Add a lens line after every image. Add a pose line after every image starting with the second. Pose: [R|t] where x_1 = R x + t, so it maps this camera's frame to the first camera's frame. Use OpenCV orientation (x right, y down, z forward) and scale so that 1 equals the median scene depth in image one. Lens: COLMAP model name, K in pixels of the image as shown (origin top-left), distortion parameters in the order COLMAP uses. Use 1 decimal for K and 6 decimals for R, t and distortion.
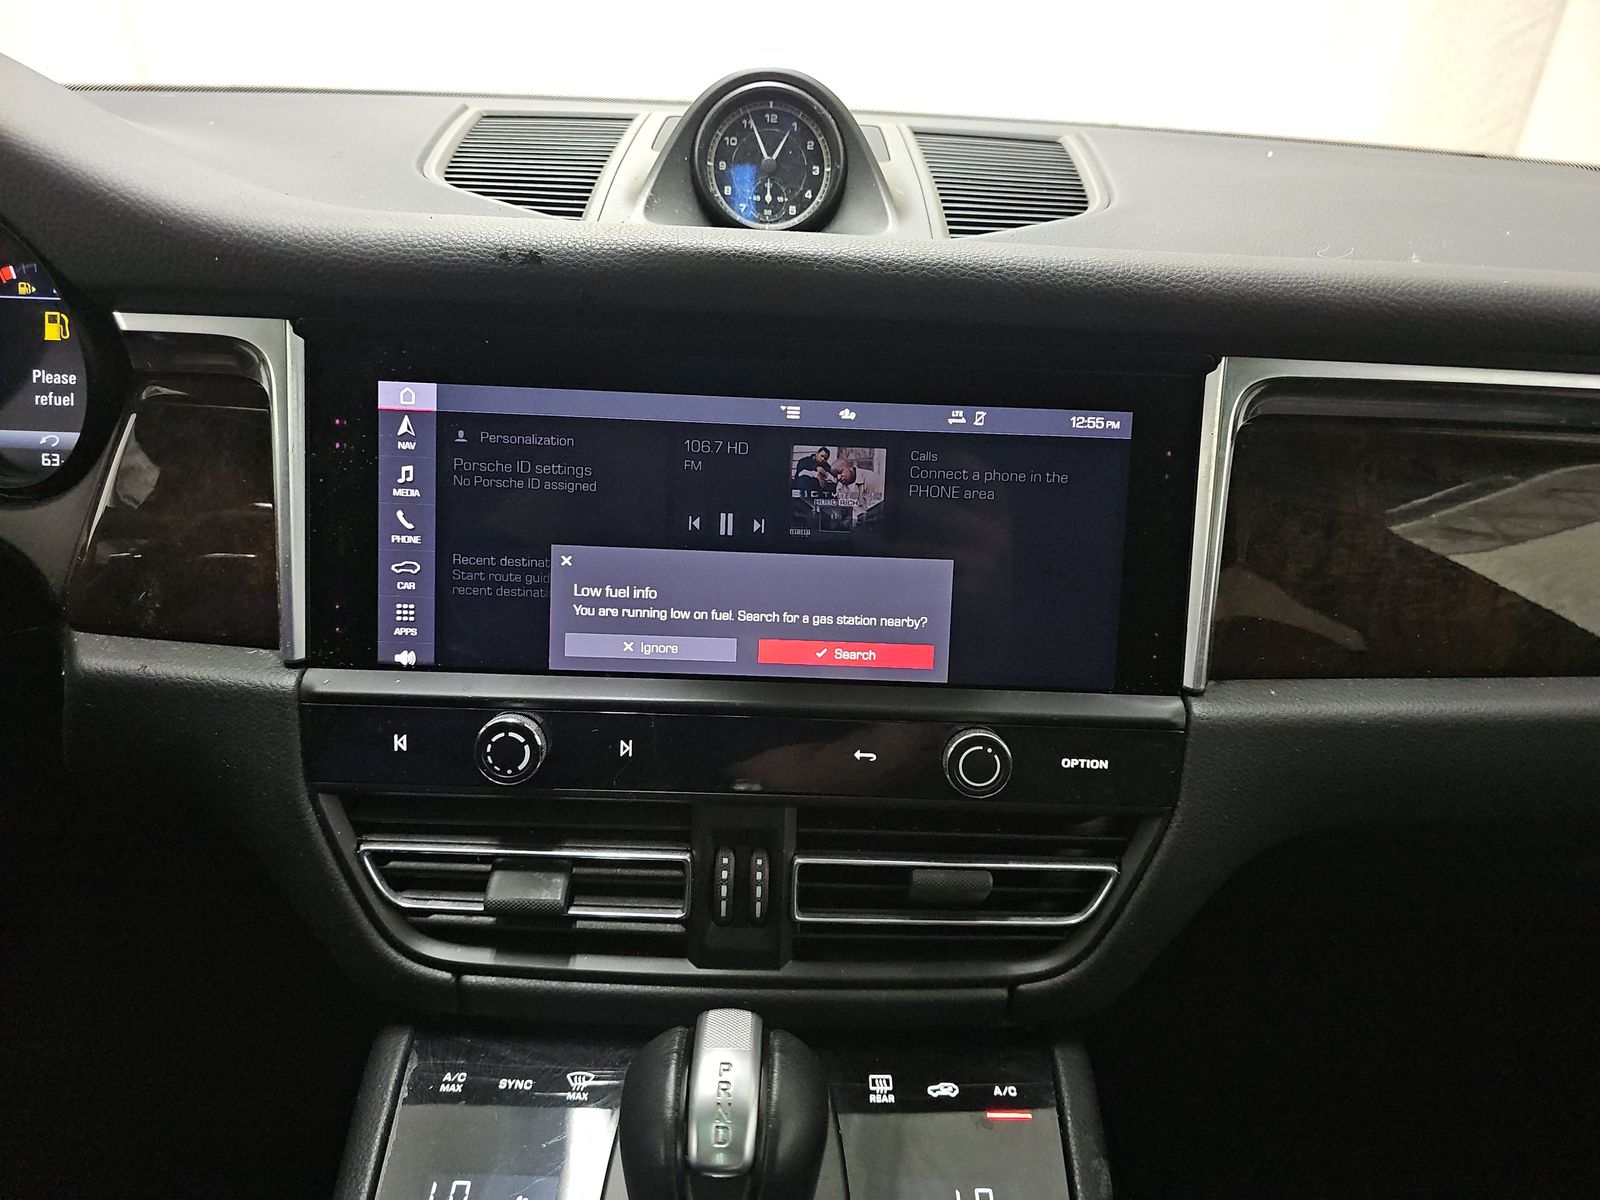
lens RADIAL K [[1048.2, 0, 786.3], [0, 1048.2, 604.5], [0, 0, 1]] dist [0.039159, -0.035292]
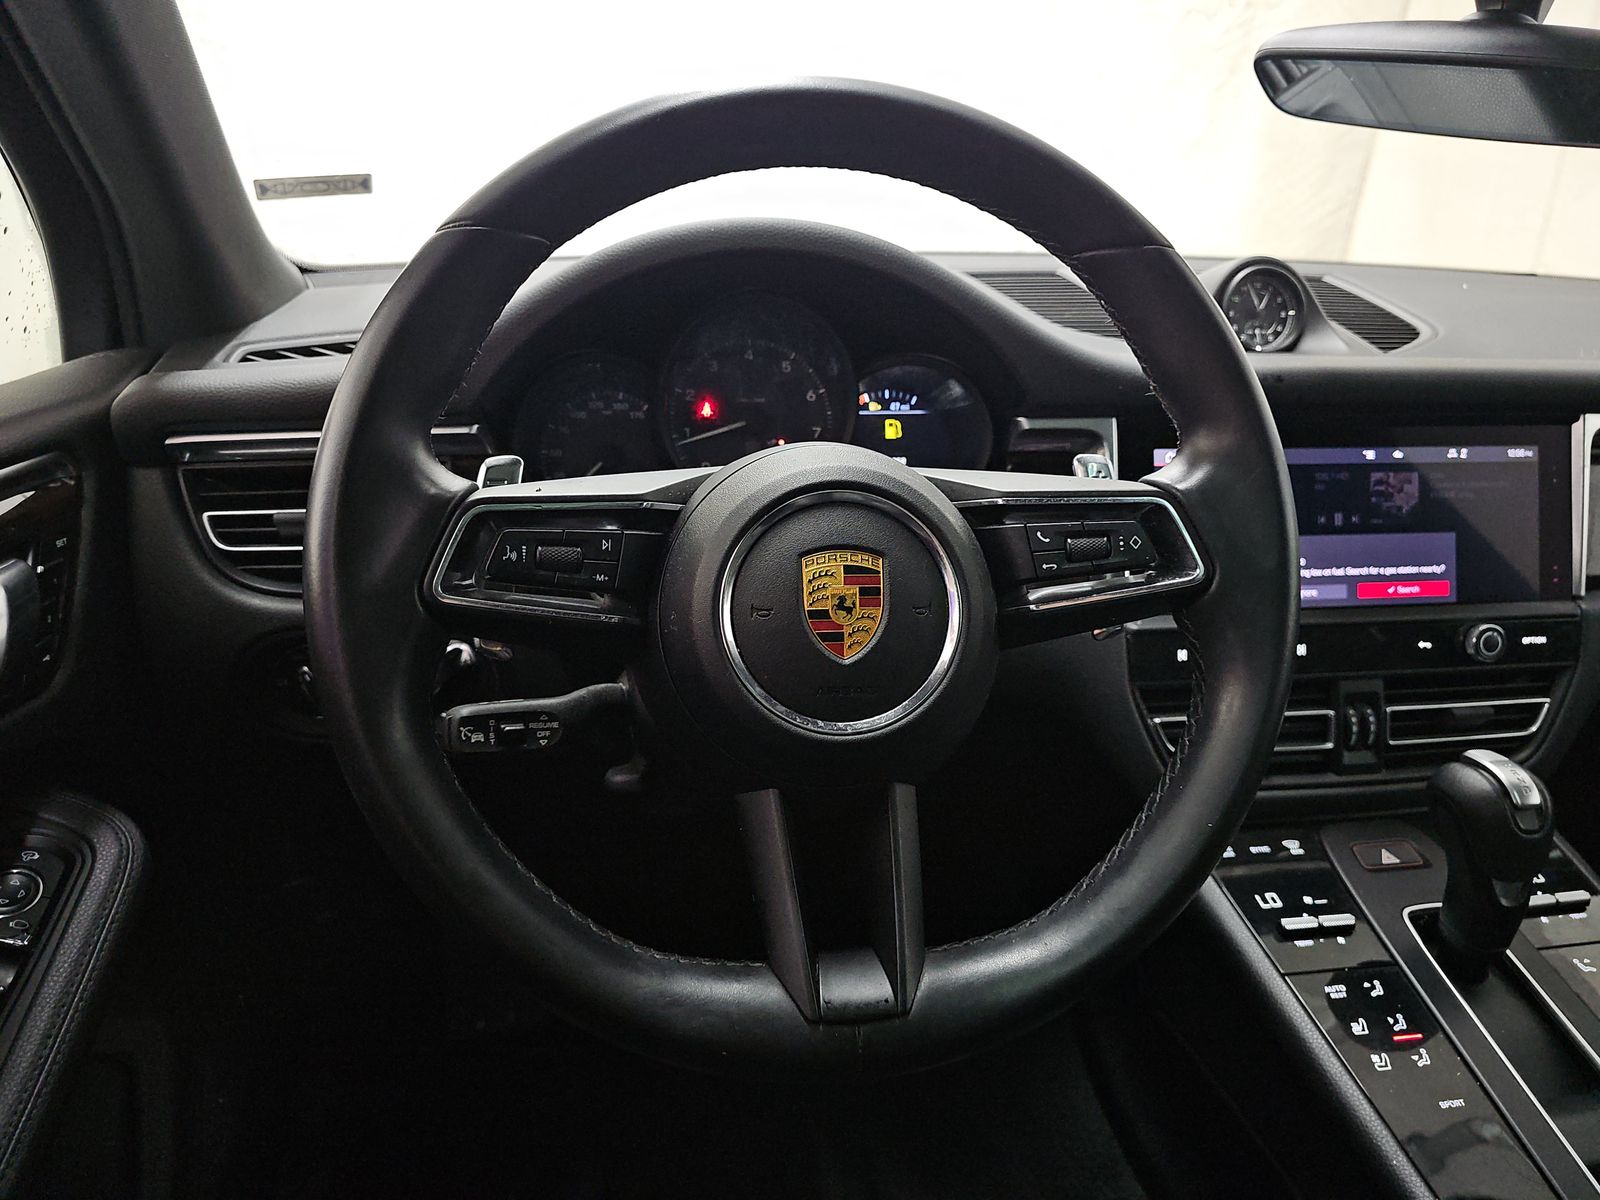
lens RADIAL K [[1048.2, 0, 800.7], [0, 1048.2, 593.4], [0, 0, 1]] dist [0.039159, -0.035292]
pose [[0.987550, -0.067795, 0.141945, -1.192328], [0.077442, 0.994968, -0.063574, 0.088974], [-0.136920, 0.073775, 0.987831, -0.614721]]
